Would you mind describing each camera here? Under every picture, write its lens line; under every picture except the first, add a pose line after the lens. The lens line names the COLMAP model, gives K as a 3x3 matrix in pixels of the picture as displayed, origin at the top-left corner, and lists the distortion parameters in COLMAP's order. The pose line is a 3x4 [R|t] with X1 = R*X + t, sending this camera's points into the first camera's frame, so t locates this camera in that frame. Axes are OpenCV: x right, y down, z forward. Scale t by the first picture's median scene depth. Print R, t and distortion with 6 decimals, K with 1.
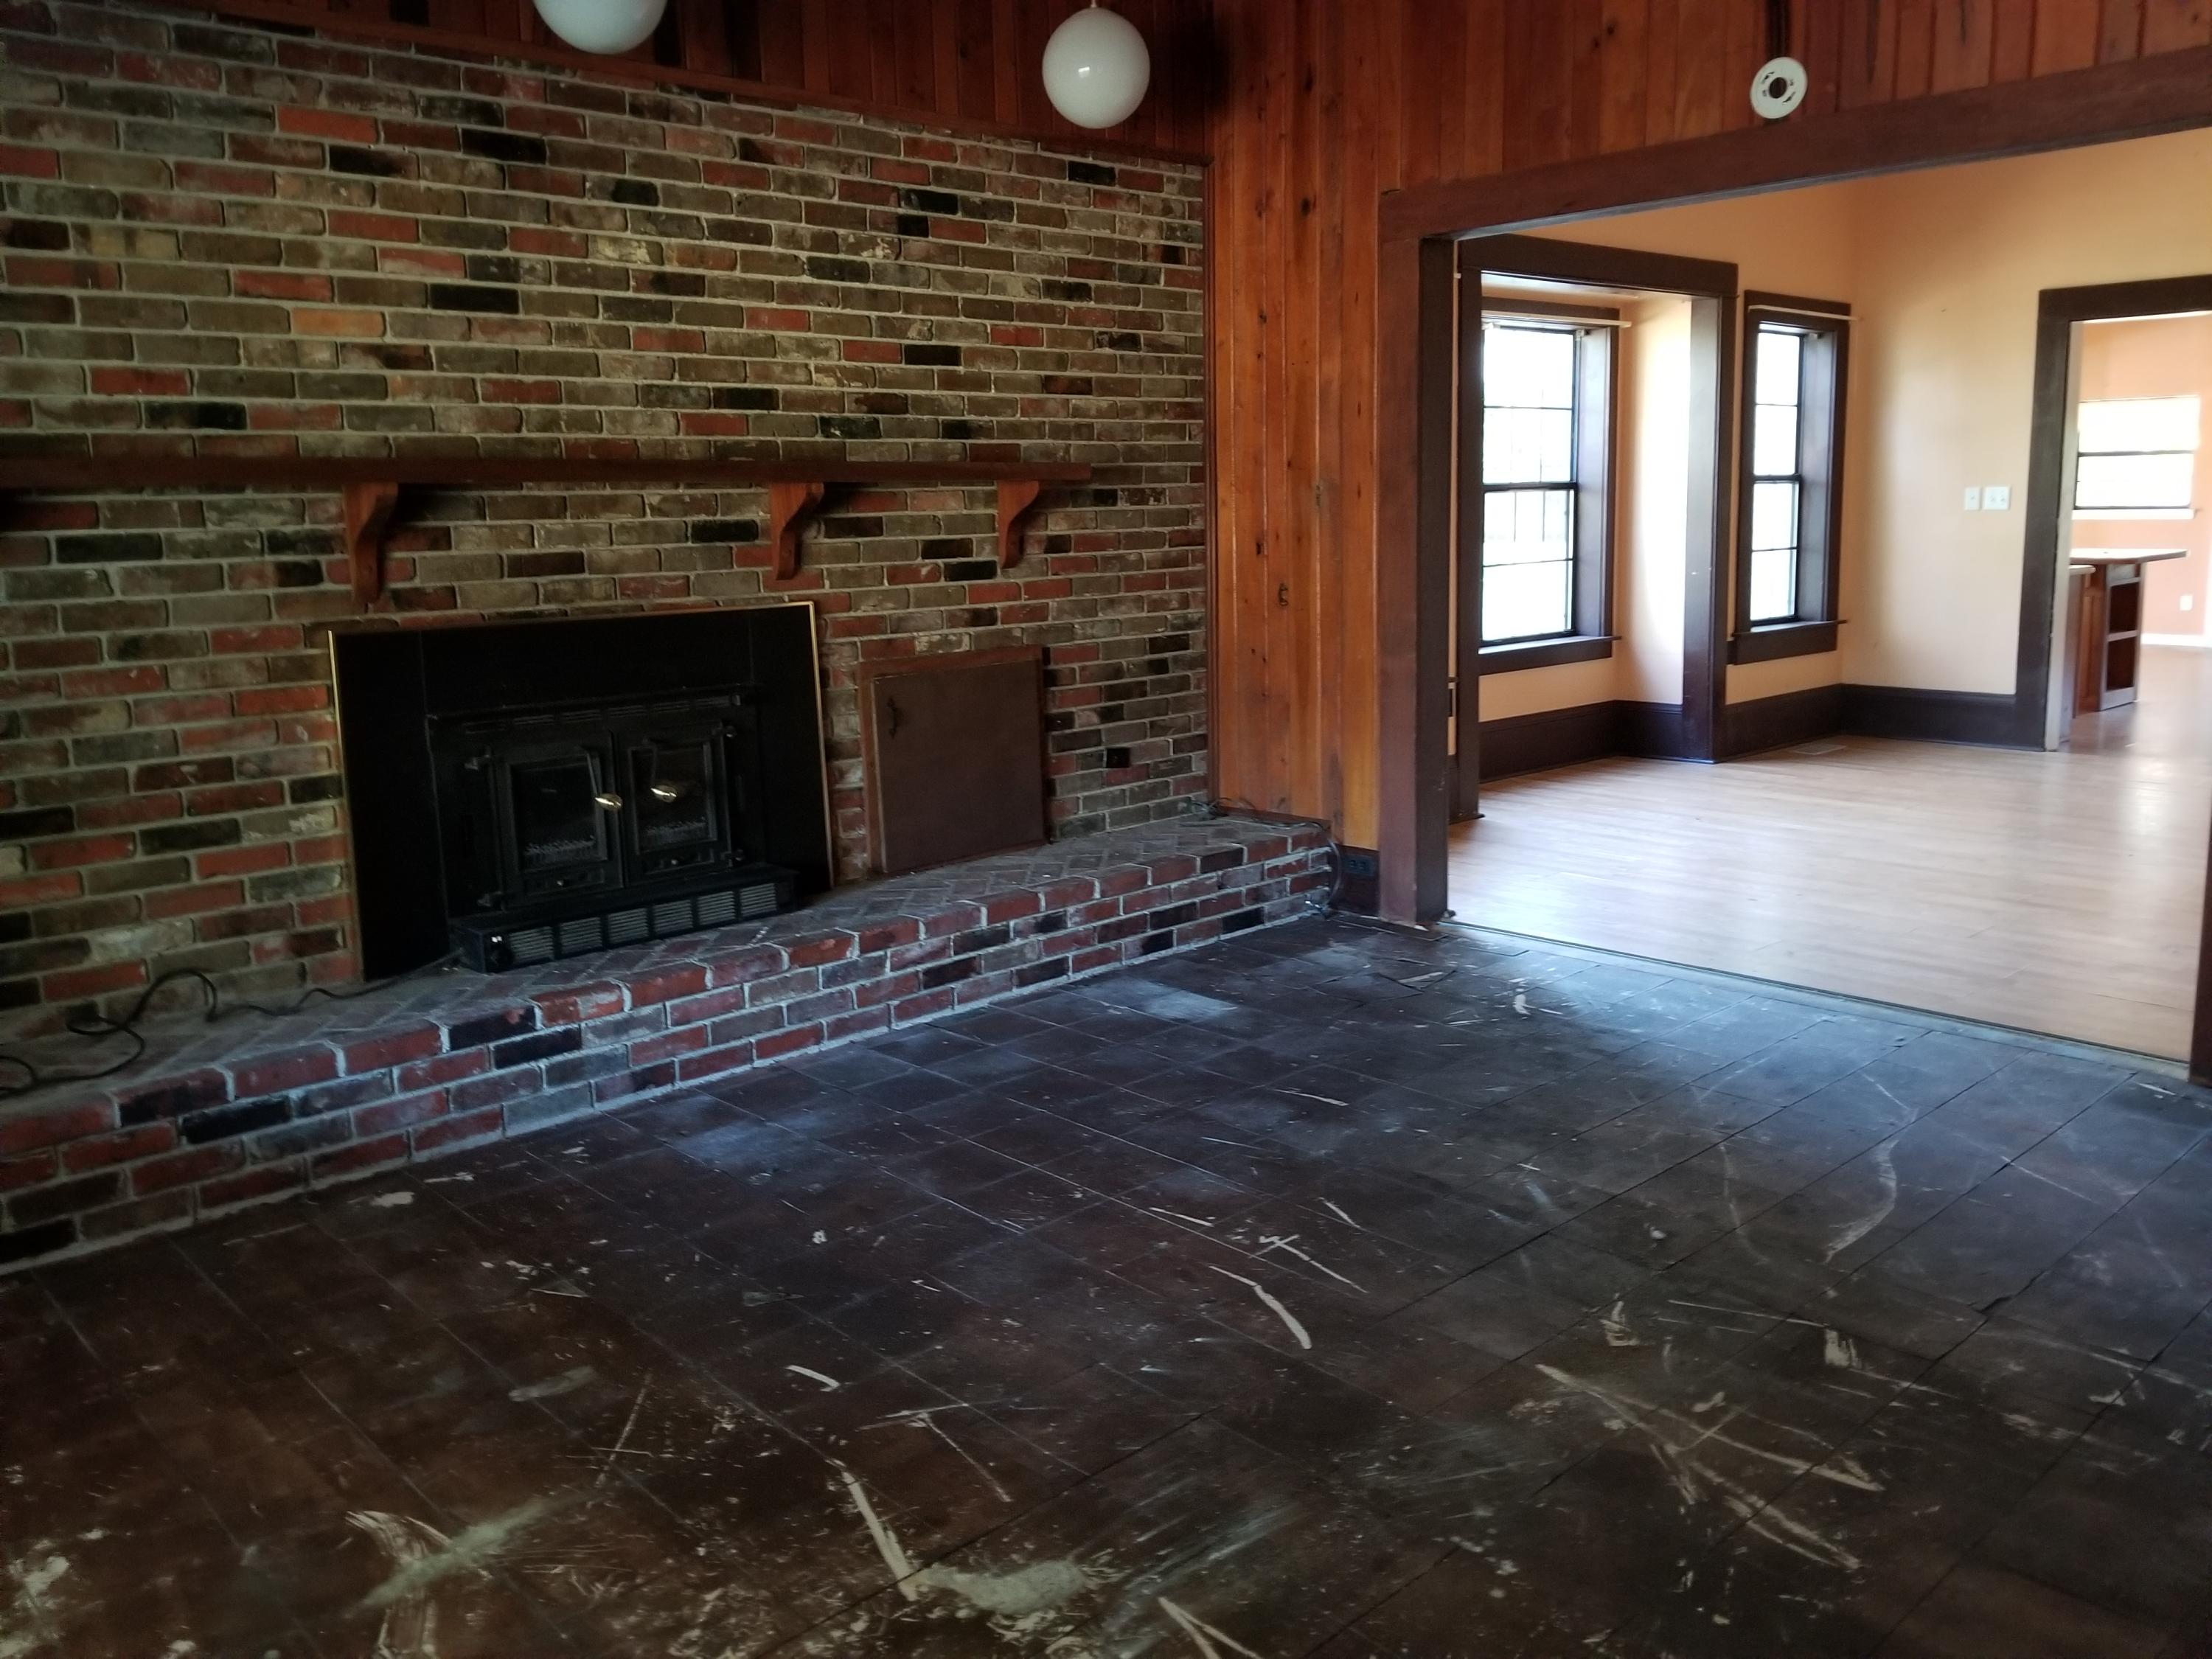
lens RADIAL K [[1721.8, 0, 1083.4], [0, 1721.8, 779.9], [0, 0, 1]] dist [0.100300, -0.178209]
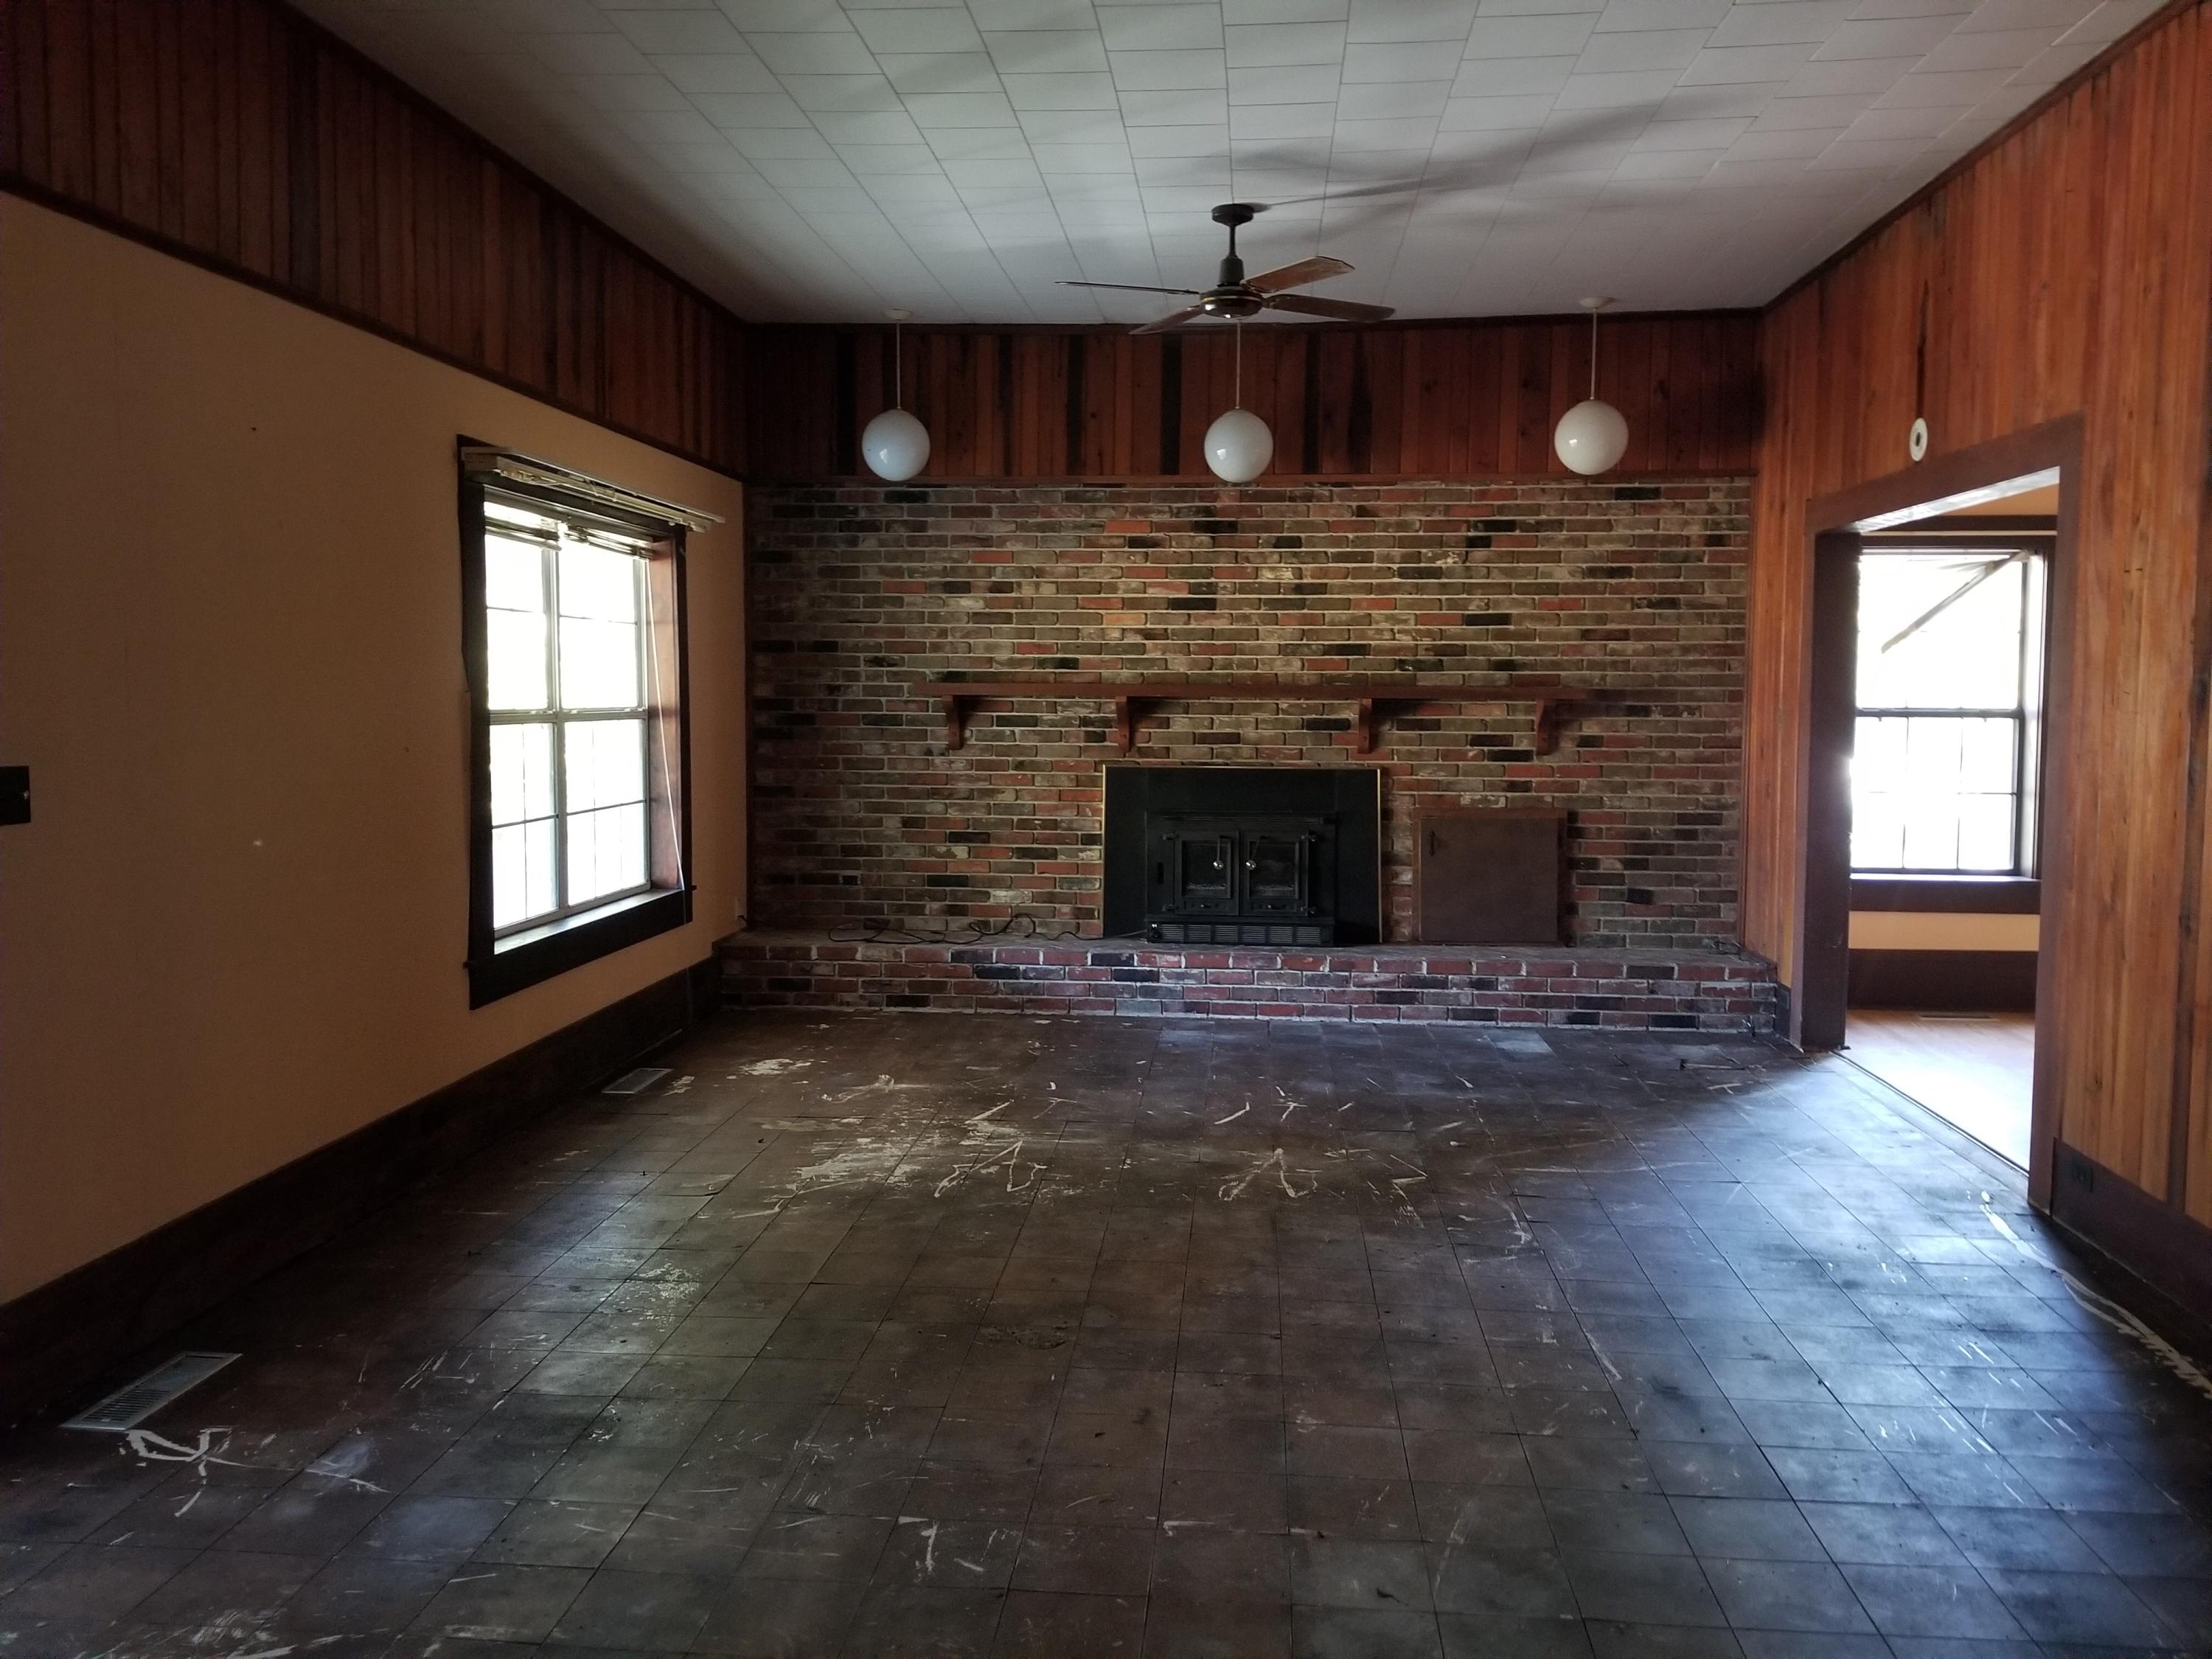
lens RADIAL K [[1739.3, 0, 1100.8], [0, 1739.3, 794.6], [0, 0, 1]] dist [0.141031, -0.248003]
pose [[0.674413, 0.075829, -0.734450, 0.921099], [-0.139372, 0.989905, -0.025775, 0.003597], [0.725081, 0.119745, 0.678173, -0.344123]]
